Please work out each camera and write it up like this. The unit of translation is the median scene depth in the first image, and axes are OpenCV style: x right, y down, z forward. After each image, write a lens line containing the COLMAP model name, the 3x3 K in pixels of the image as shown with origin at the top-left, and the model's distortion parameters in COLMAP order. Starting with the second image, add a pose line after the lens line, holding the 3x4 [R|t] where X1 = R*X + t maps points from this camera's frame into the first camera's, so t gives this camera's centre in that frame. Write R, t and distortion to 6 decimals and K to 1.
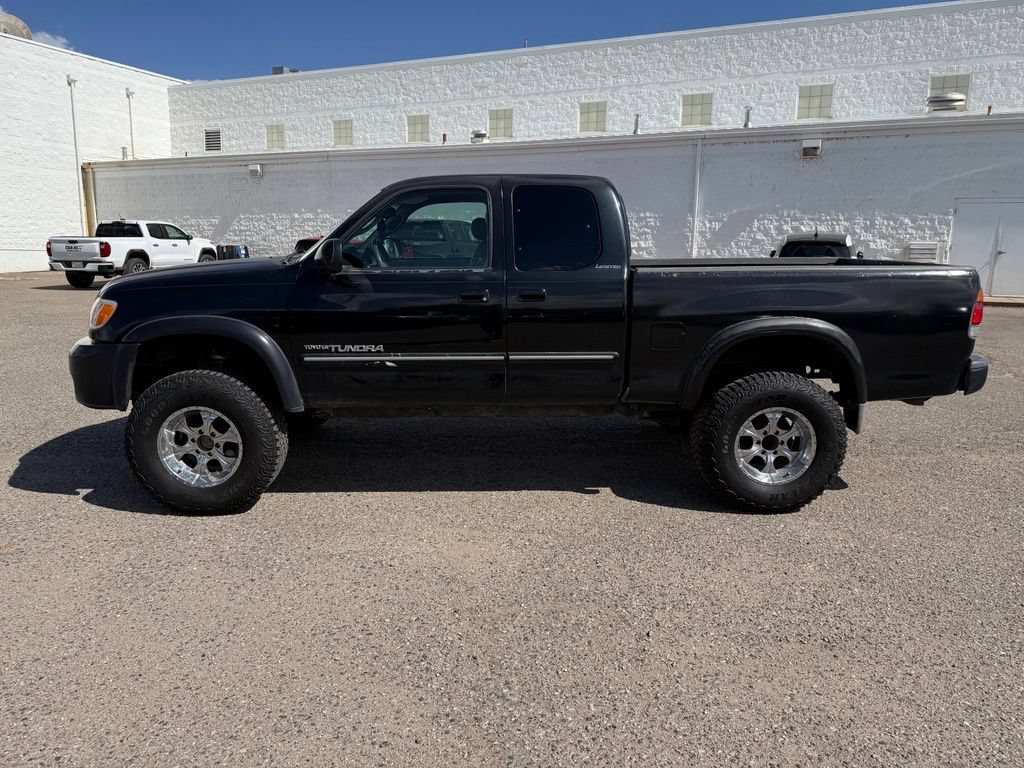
lens RADIAL K [[727.6, 0, 526.0], [0, 727.6, 379.2], [0, 0, 1]] dist [0.027034, -0.036127]
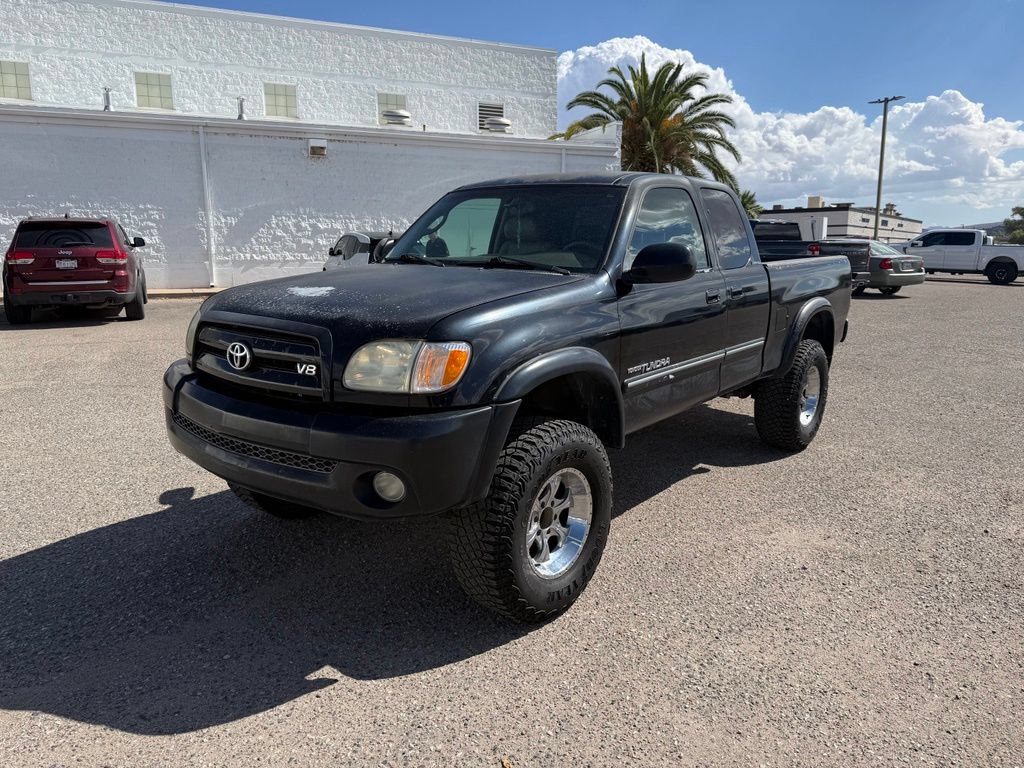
lens RADIAL K [[727.6, 0, 511.3], [0, 727.6, 377.7], [0, 0, 1]] dist [0.027034, -0.036127]
pose [[0.676927, -0.139533, 0.722704, -0.195516], [0.135059, 0.988743, 0.064394, -0.021023], [-0.723553, 0.054018, 0.688152, 0.094782]]
